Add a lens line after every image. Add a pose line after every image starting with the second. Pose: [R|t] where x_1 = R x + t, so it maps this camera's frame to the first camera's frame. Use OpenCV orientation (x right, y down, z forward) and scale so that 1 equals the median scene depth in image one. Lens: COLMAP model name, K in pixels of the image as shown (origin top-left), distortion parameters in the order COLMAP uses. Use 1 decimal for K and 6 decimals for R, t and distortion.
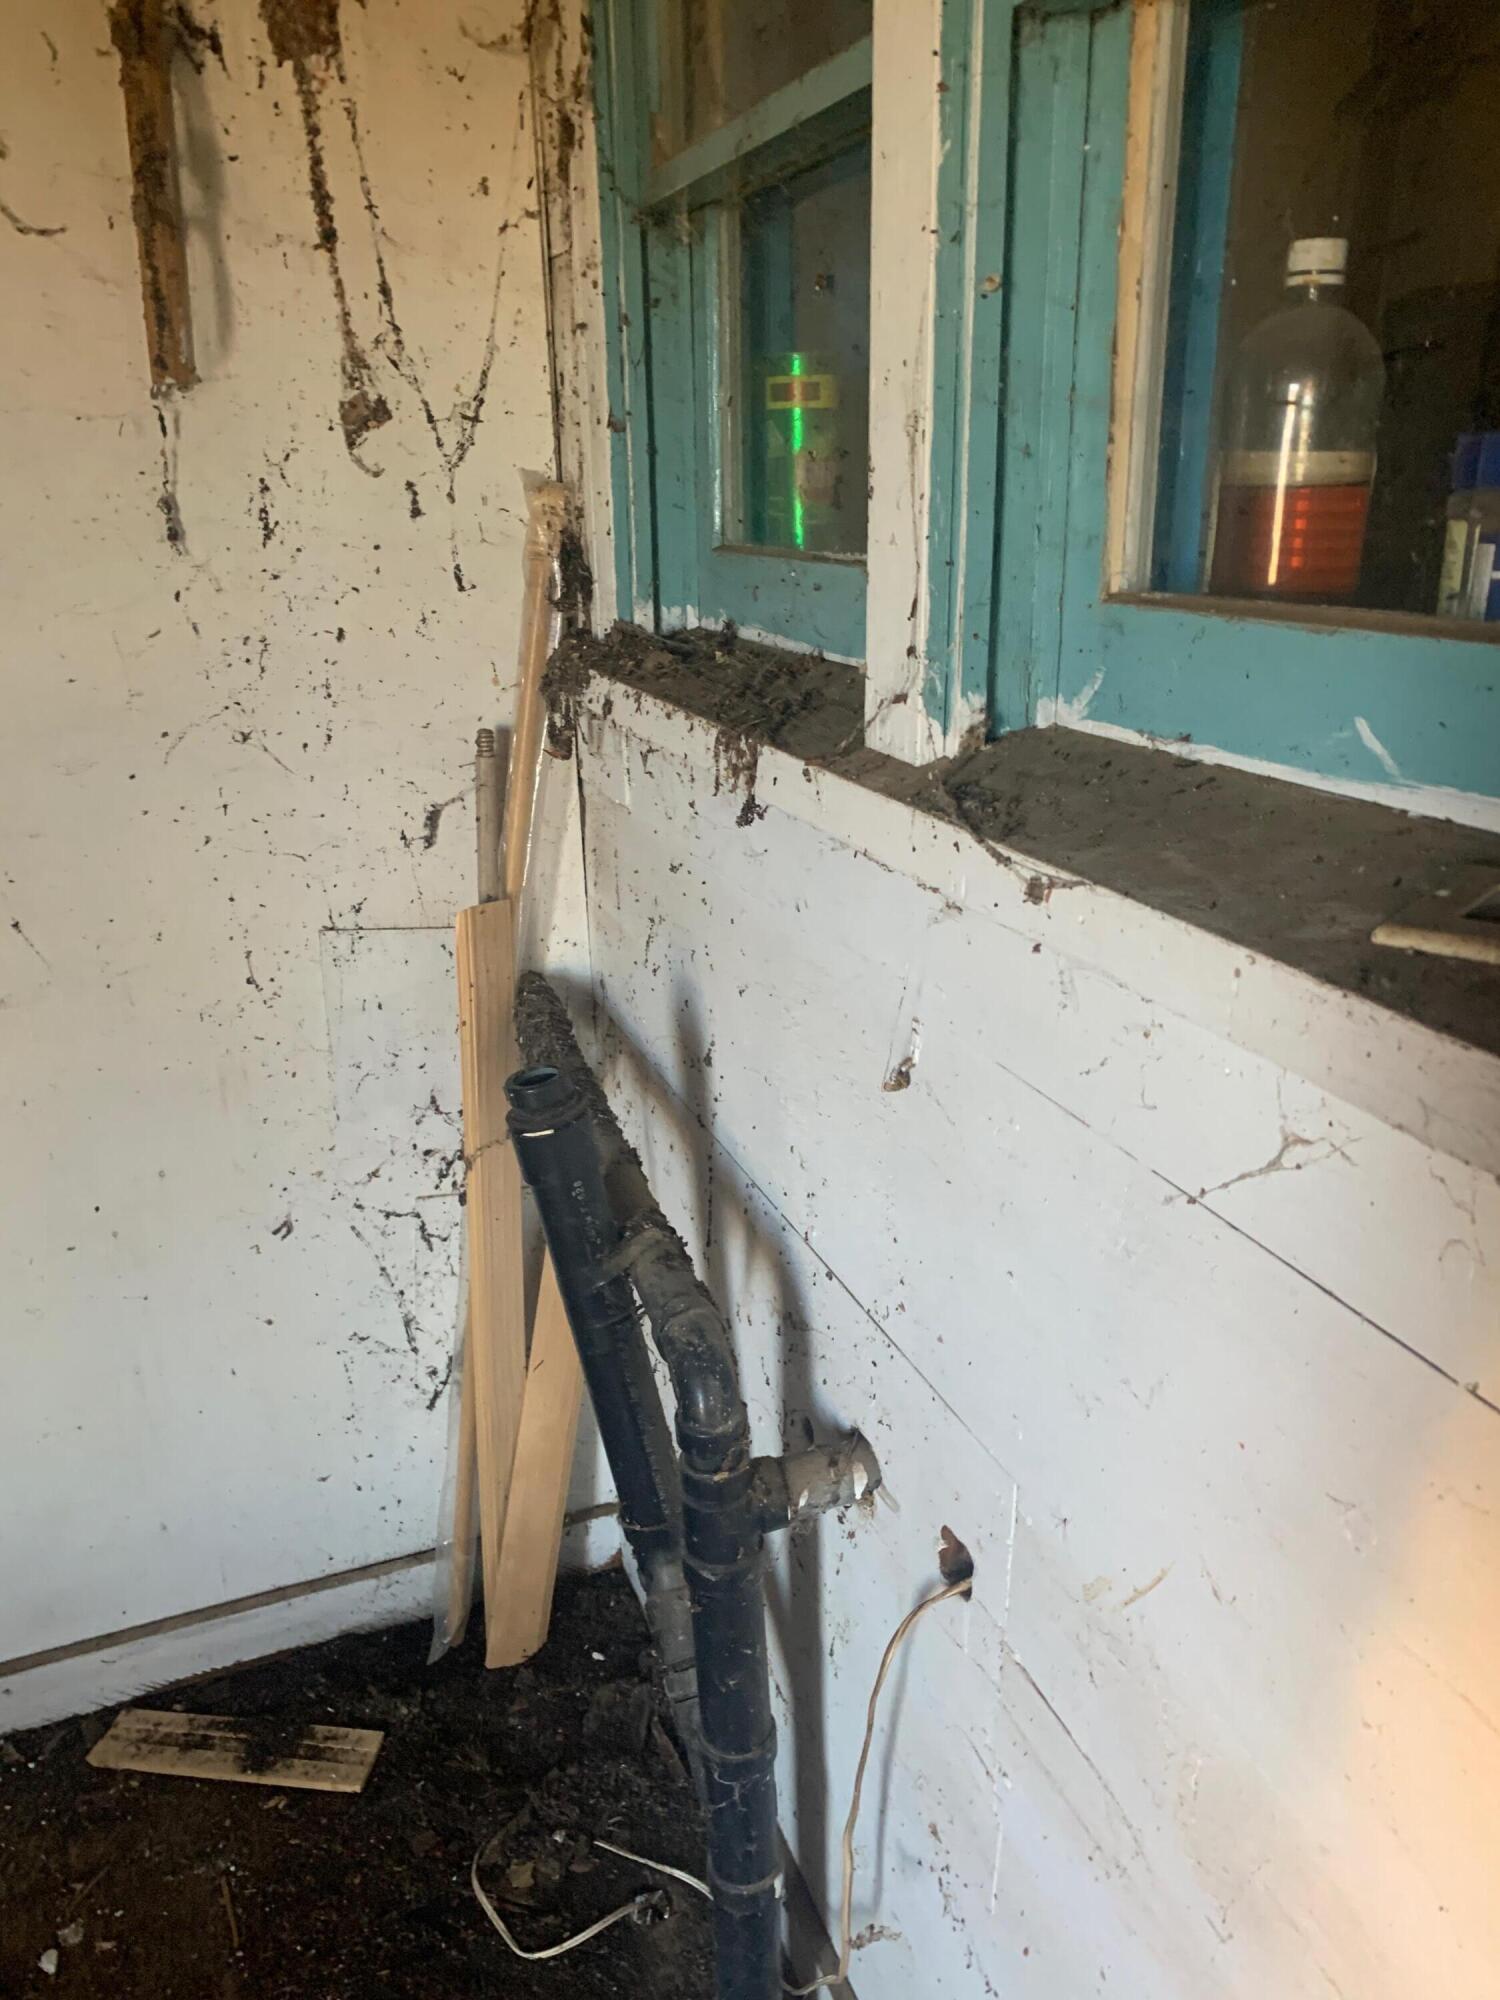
lens RADIAL K [[1530.6, 0, 759.4], [0, 1530.6, 1019.8], [0, 0, 1]] dist [0.034931, -0.034109]
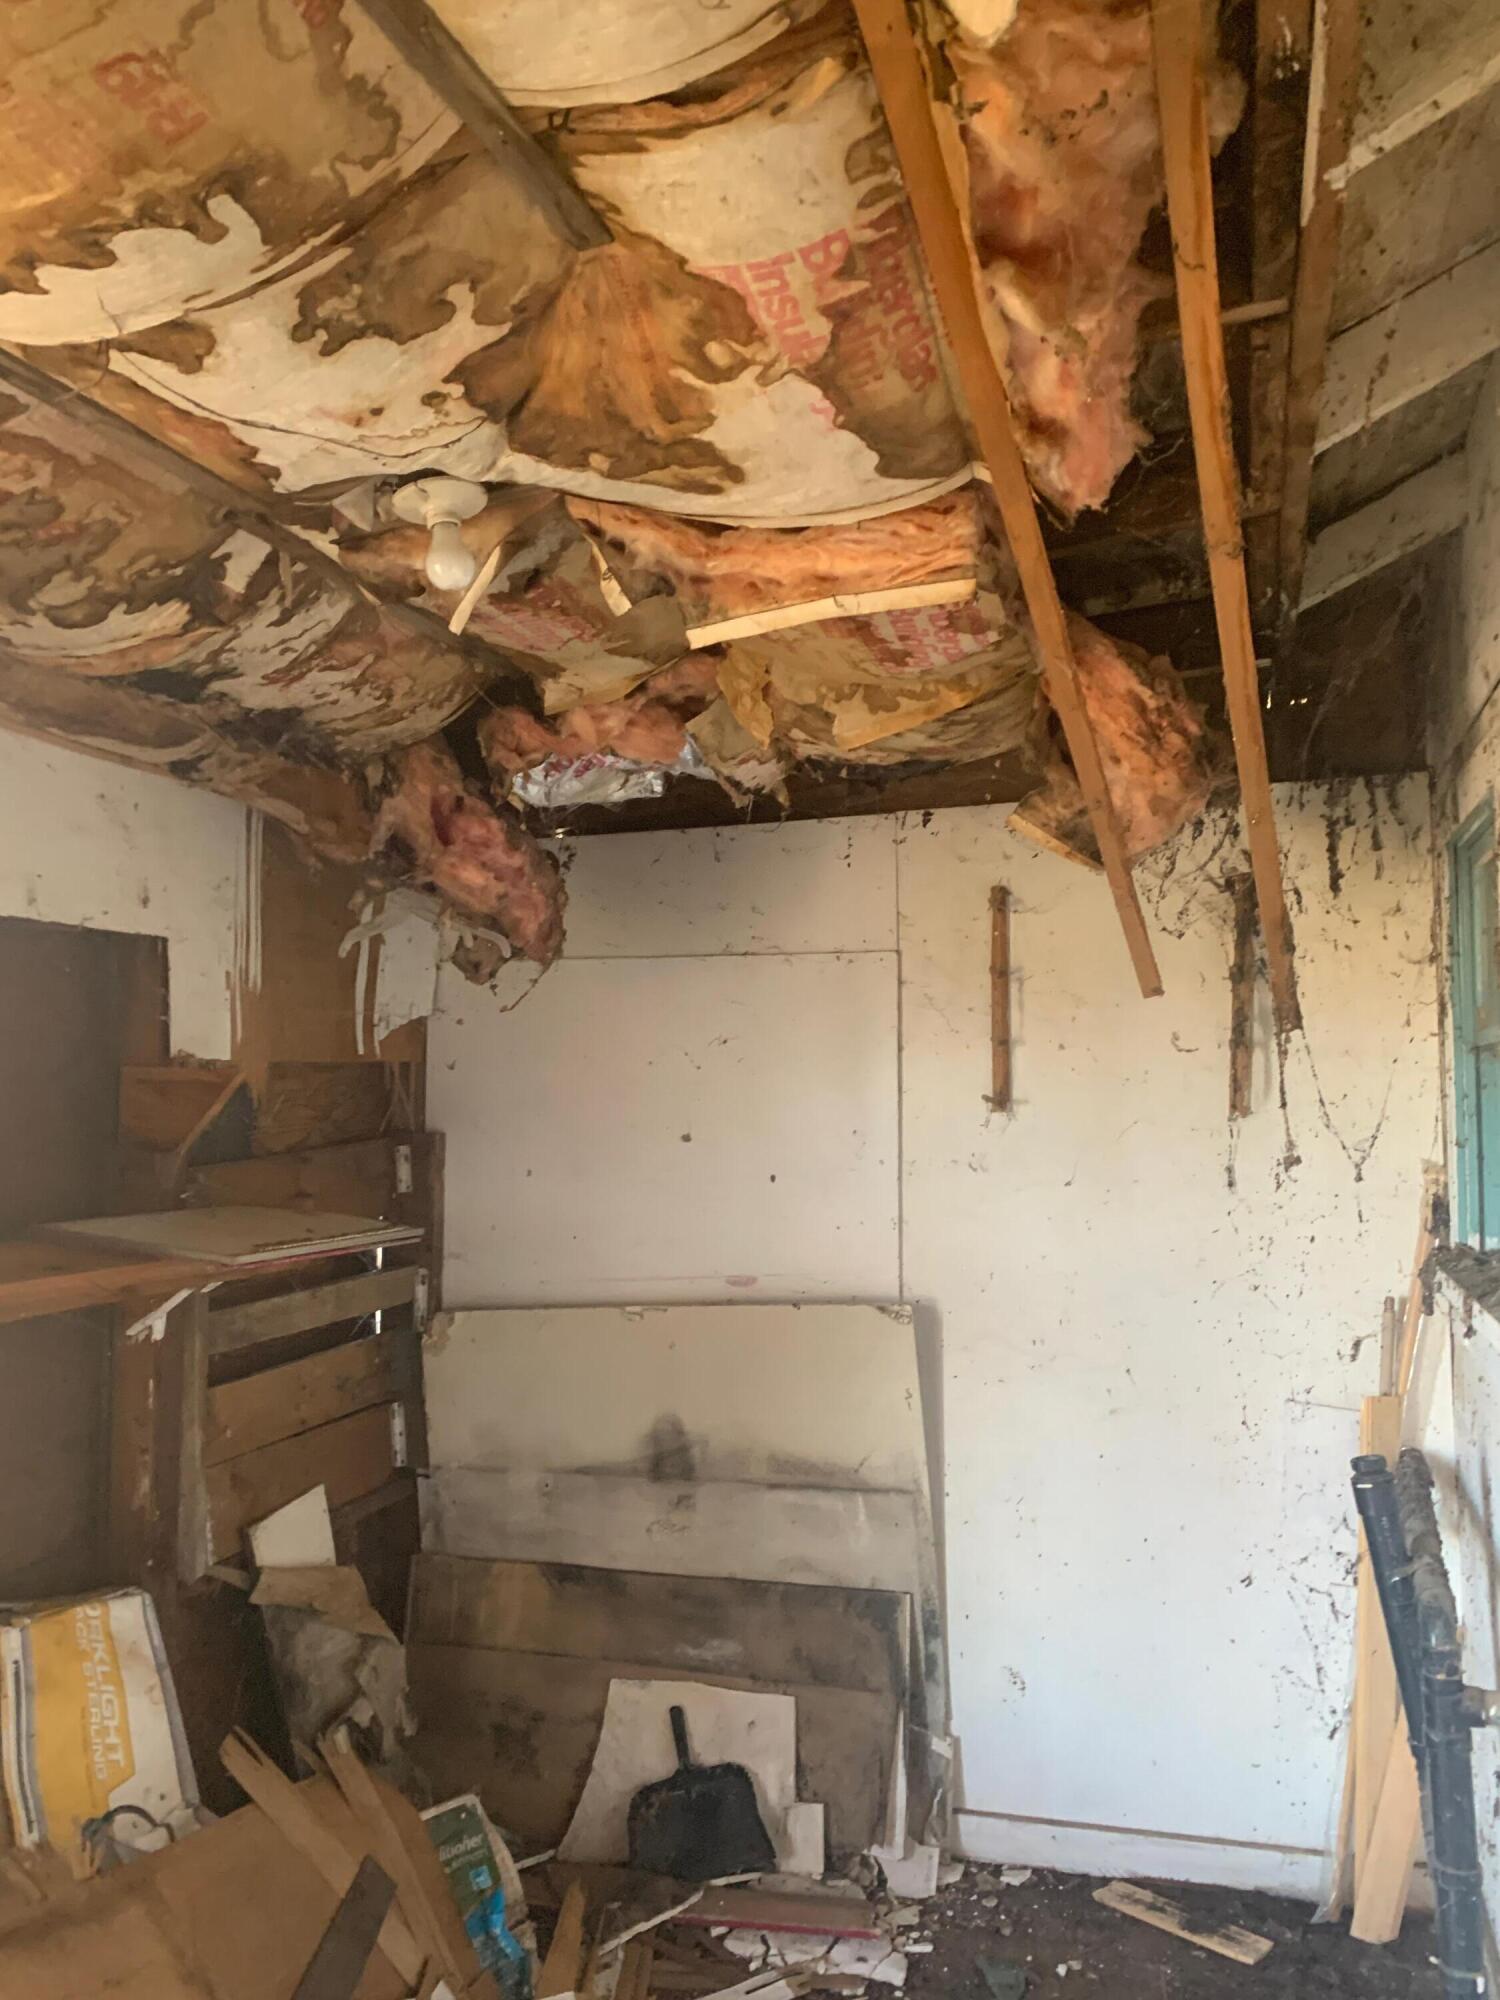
lens RADIAL K [[1530.6, 0, 751.2], [0, 1530.6, 1004.7], [0, 0, 1]] dist [0.034931, -0.034109]
pose [[0.783975, -0.018877, -0.620505, 0.338735], [-0.220418, 0.925947, -0.306656, 0.198228], [0.580344, 0.377182, 0.721758, -0.805592]]
